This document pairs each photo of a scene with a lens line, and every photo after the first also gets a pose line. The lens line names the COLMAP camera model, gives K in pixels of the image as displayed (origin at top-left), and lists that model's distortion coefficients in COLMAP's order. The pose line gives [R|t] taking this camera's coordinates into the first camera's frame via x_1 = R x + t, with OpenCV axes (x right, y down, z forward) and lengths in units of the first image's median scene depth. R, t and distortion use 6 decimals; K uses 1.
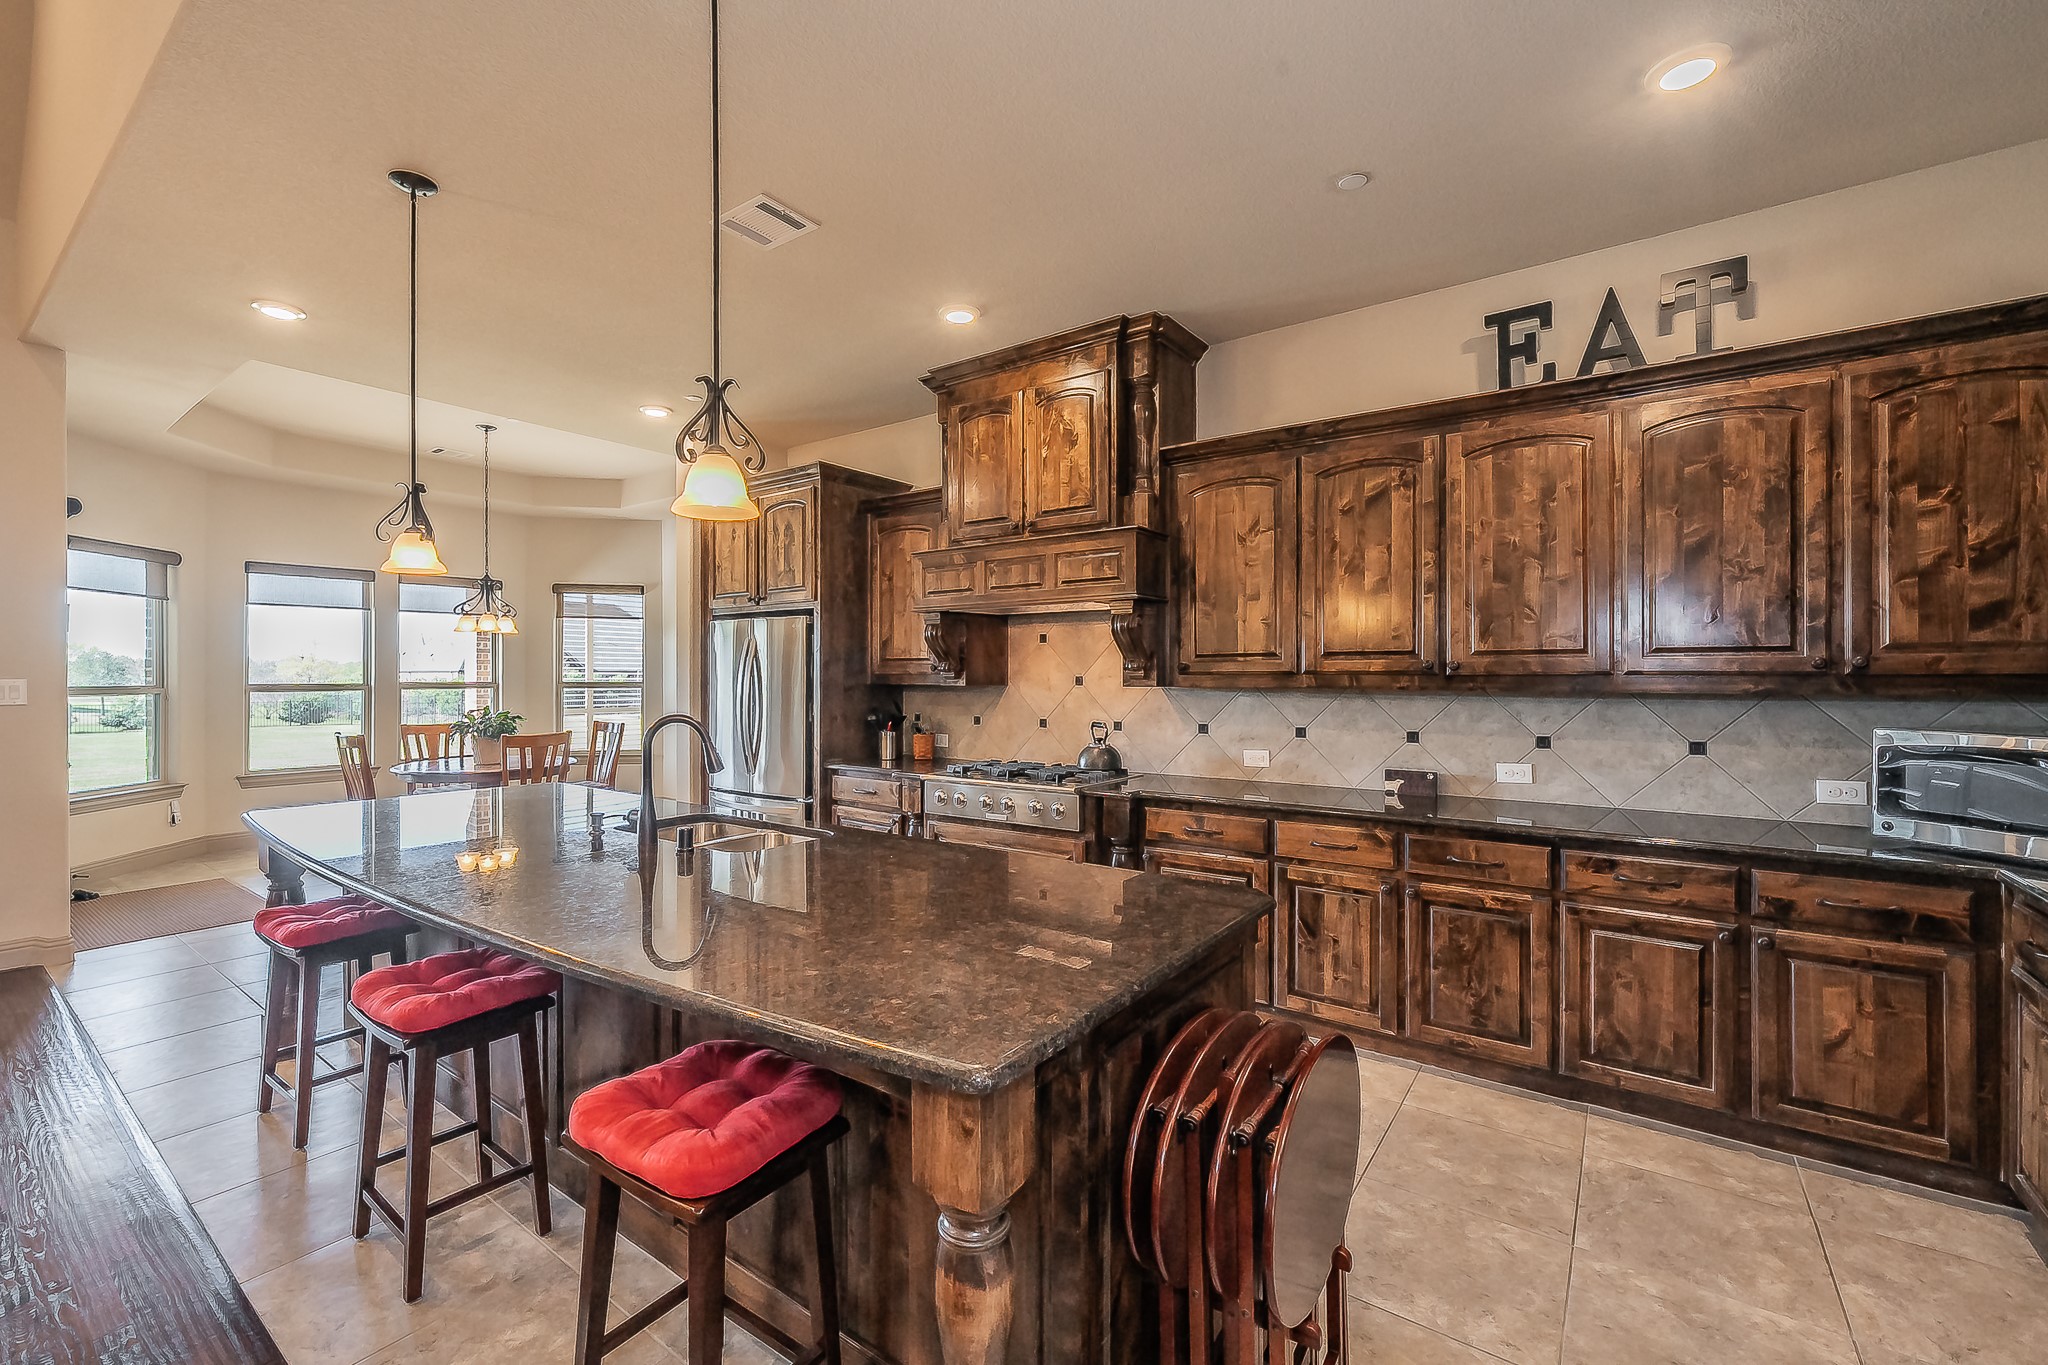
lens RADIAL K [[845.0, 0, 1018.1], [0, 845.0, 675.4], [0, 0, 1]] dist [0.000965, -0.000224]
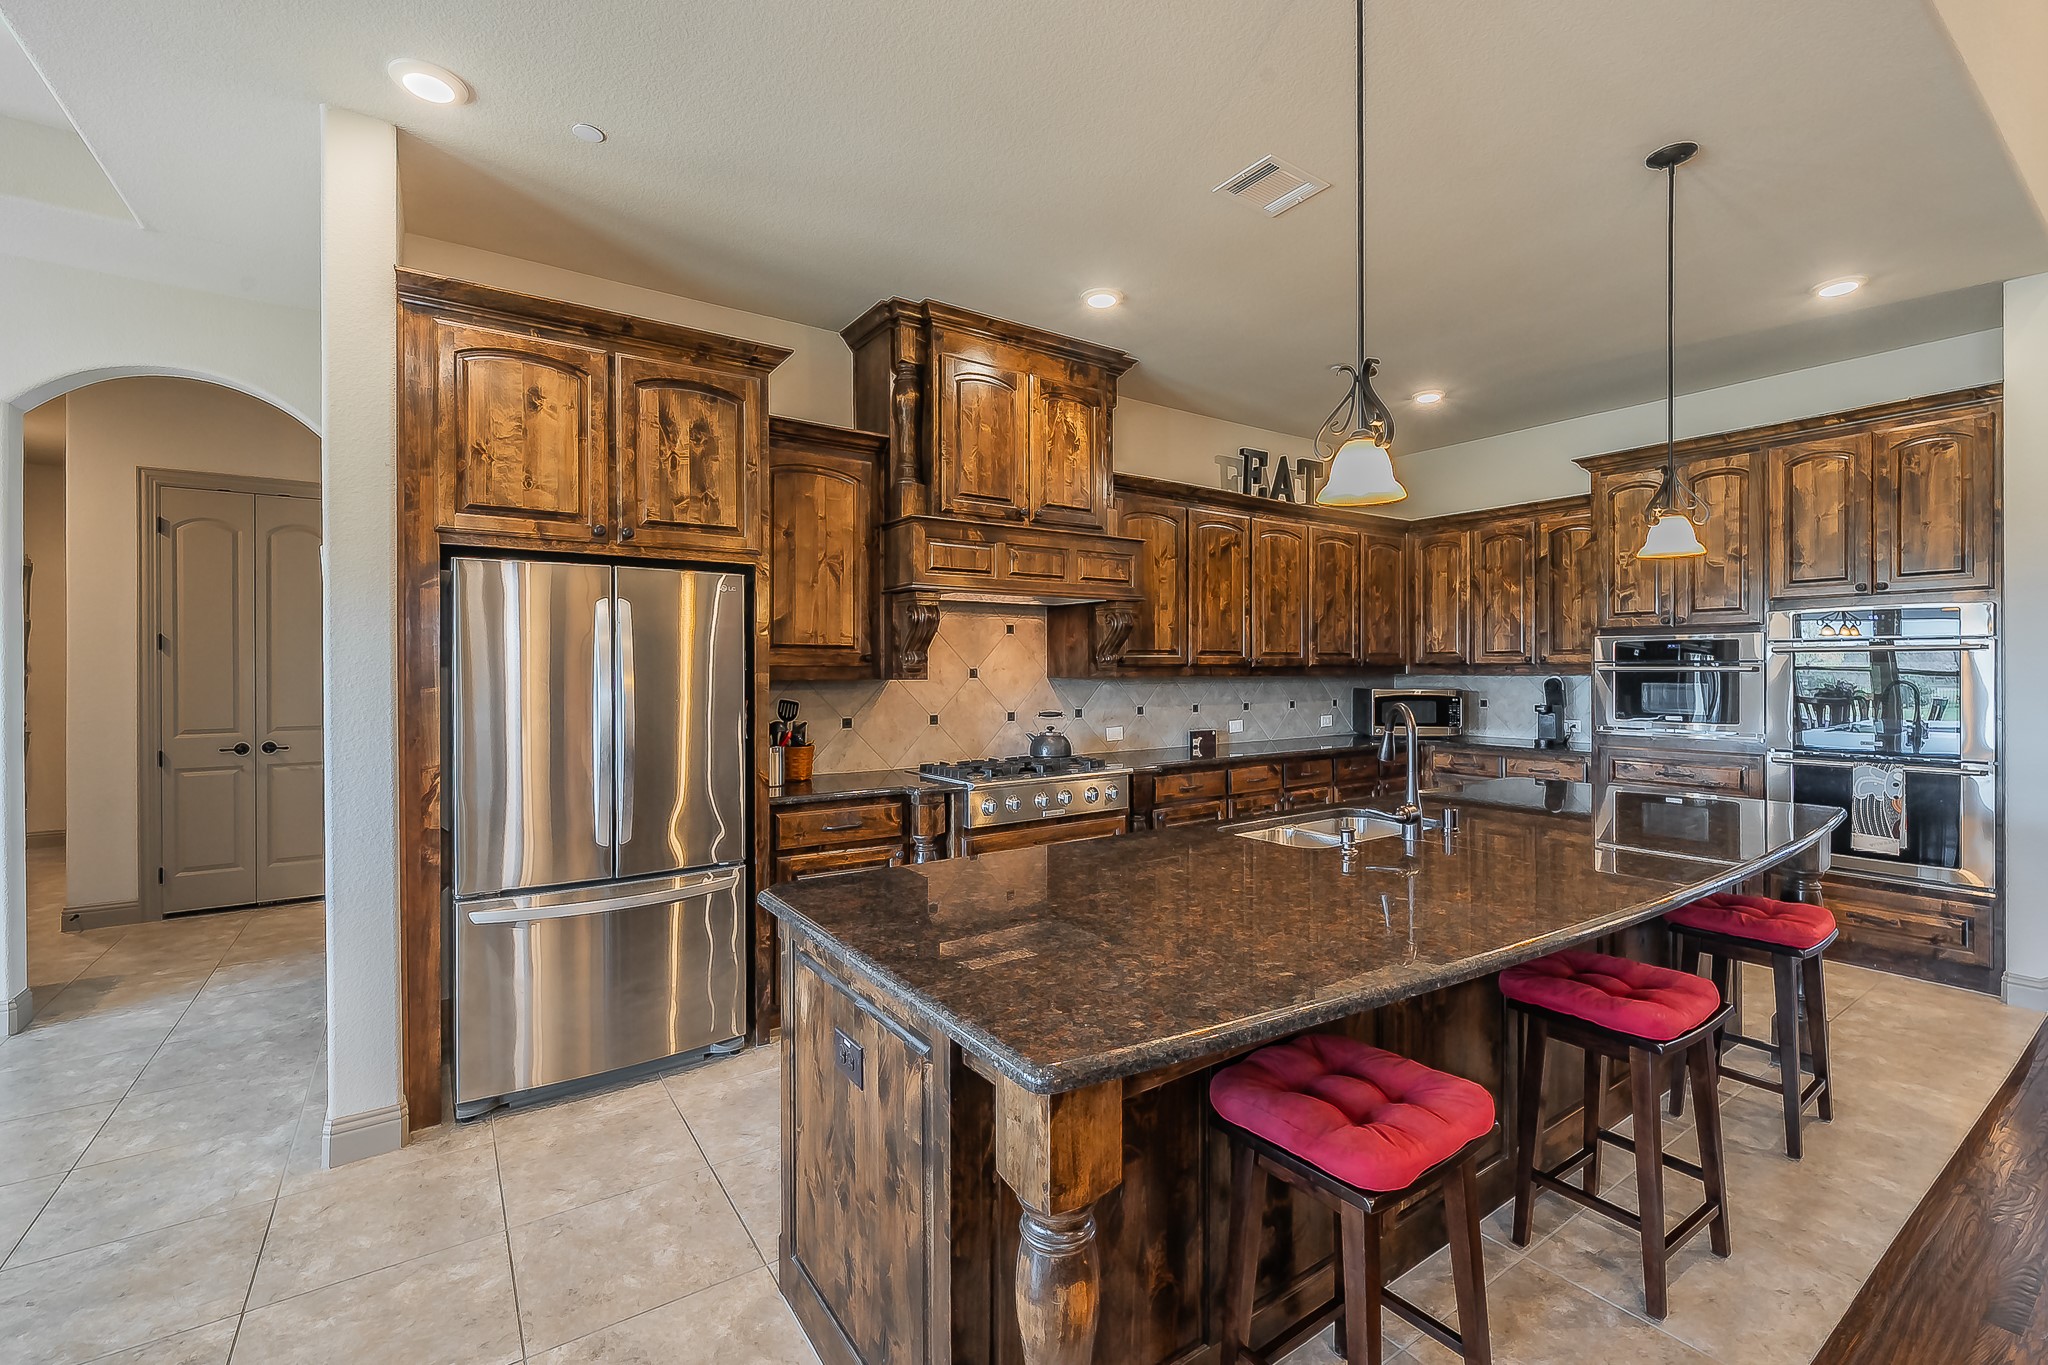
lens RADIAL K [[860.6, 0, 1022.2], [0, 860.6, 671.2], [0, 0, 1]] dist [0.001012, 0.000331]
pose [[0.335594, -0.001474, 0.942006, -1.193190], [0.005416, 0.999985, -0.000365, 0.006381], [-0.941991, 0.005224, 0.335597, 0.863812]]
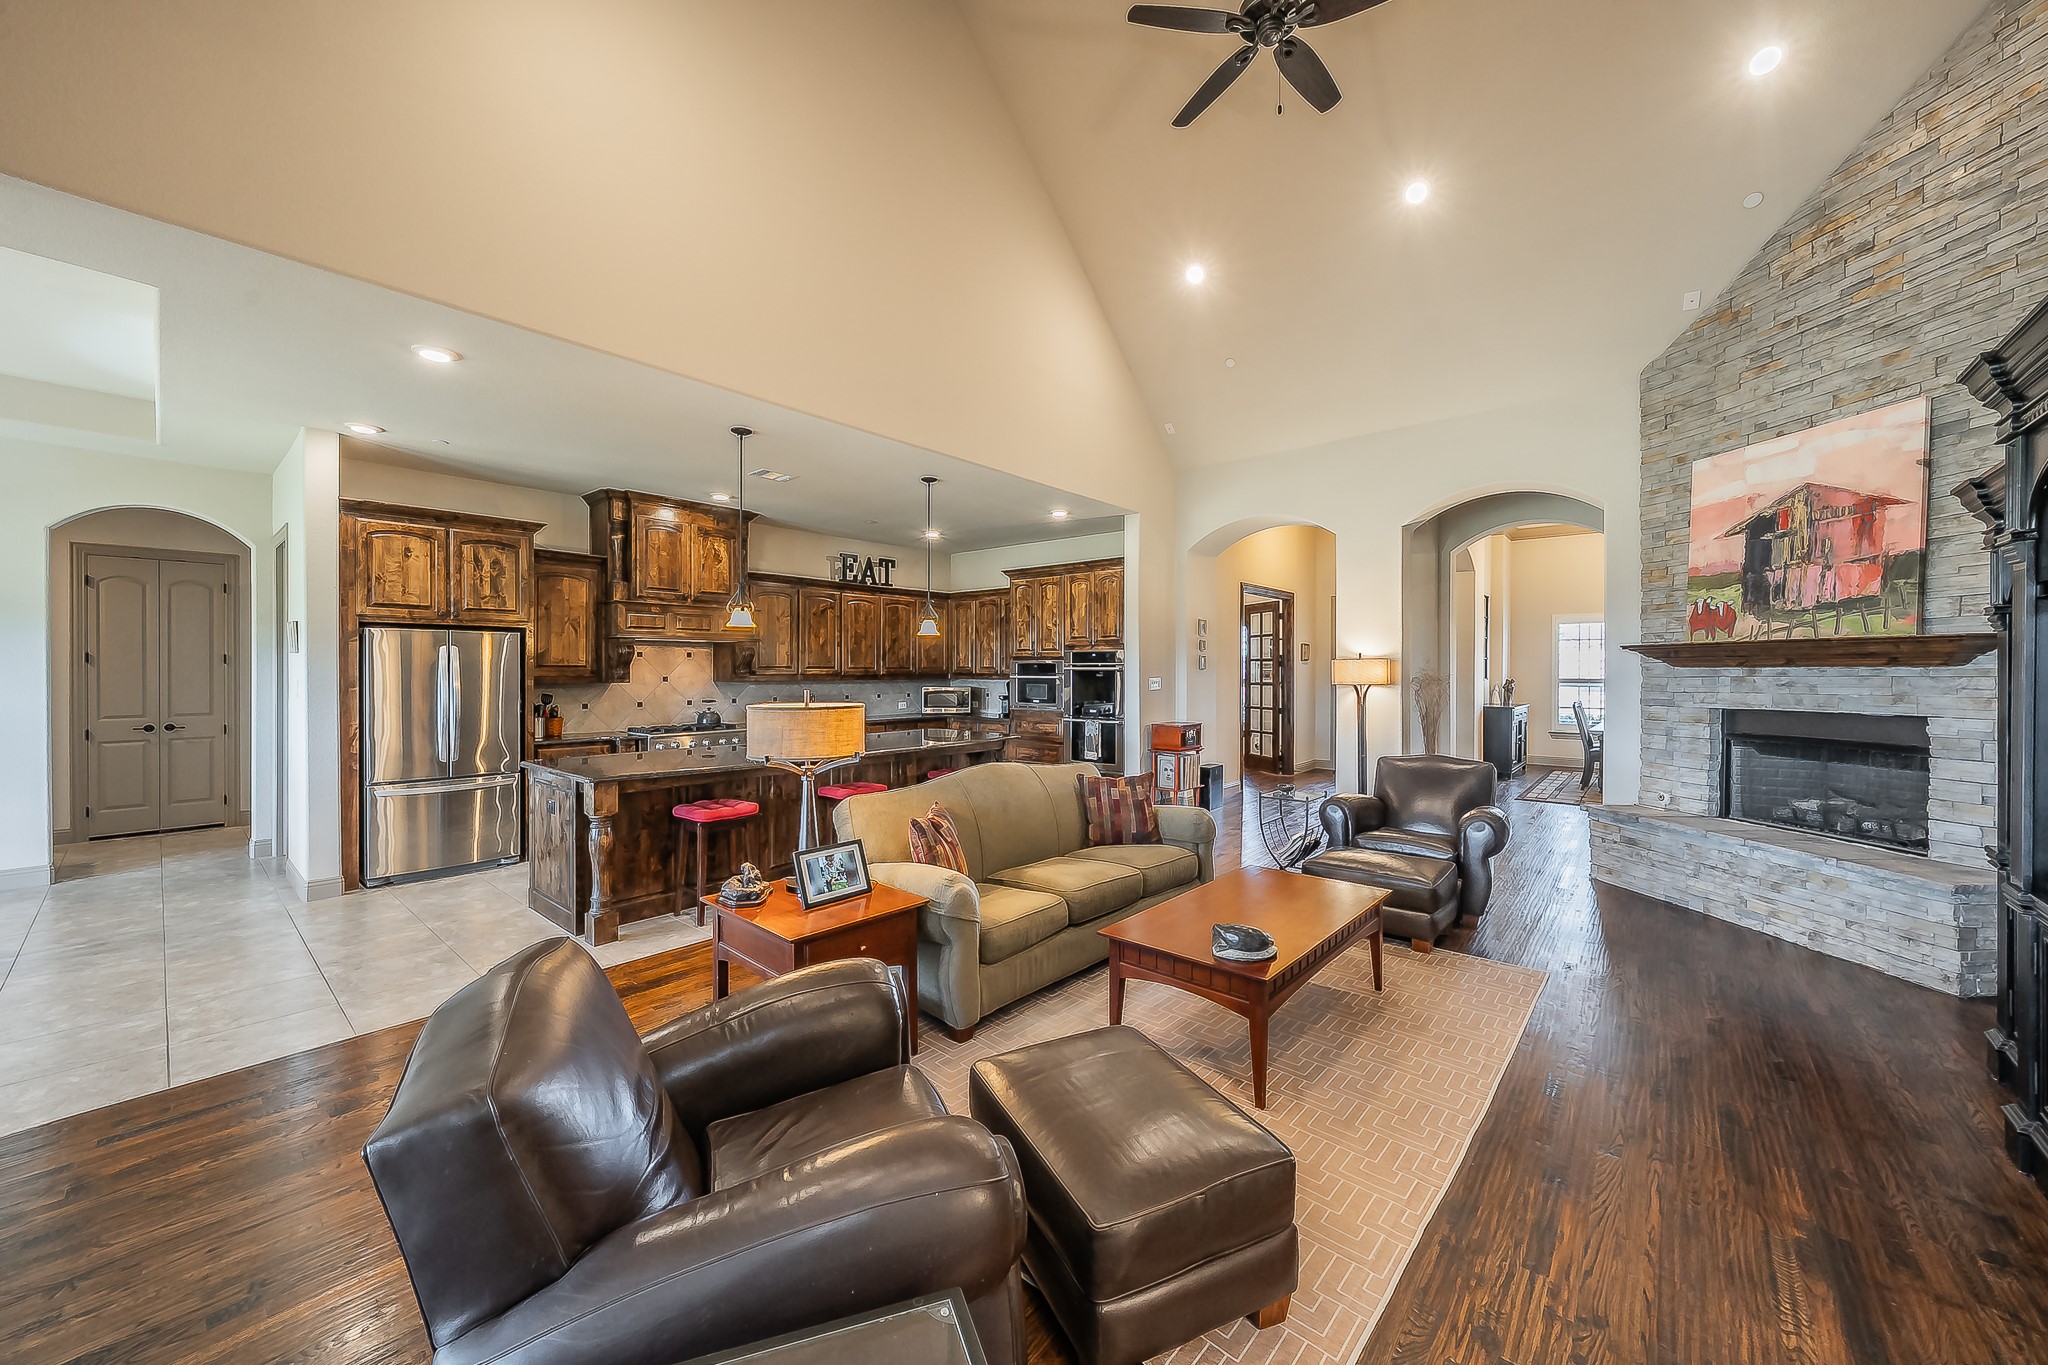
lens RADIAL K [[746.4, 0, 1016.2], [0, 746.4, 672.2], [0, 0, 1]] dist [0.000155, 0.000222]
pose [[0.087518, -0.000529, 0.996163, -2.026400], [0.002564, 0.999997, 0.000306, -0.009944], [-0.996160, 0.002527, 0.087519, 0.170746]]
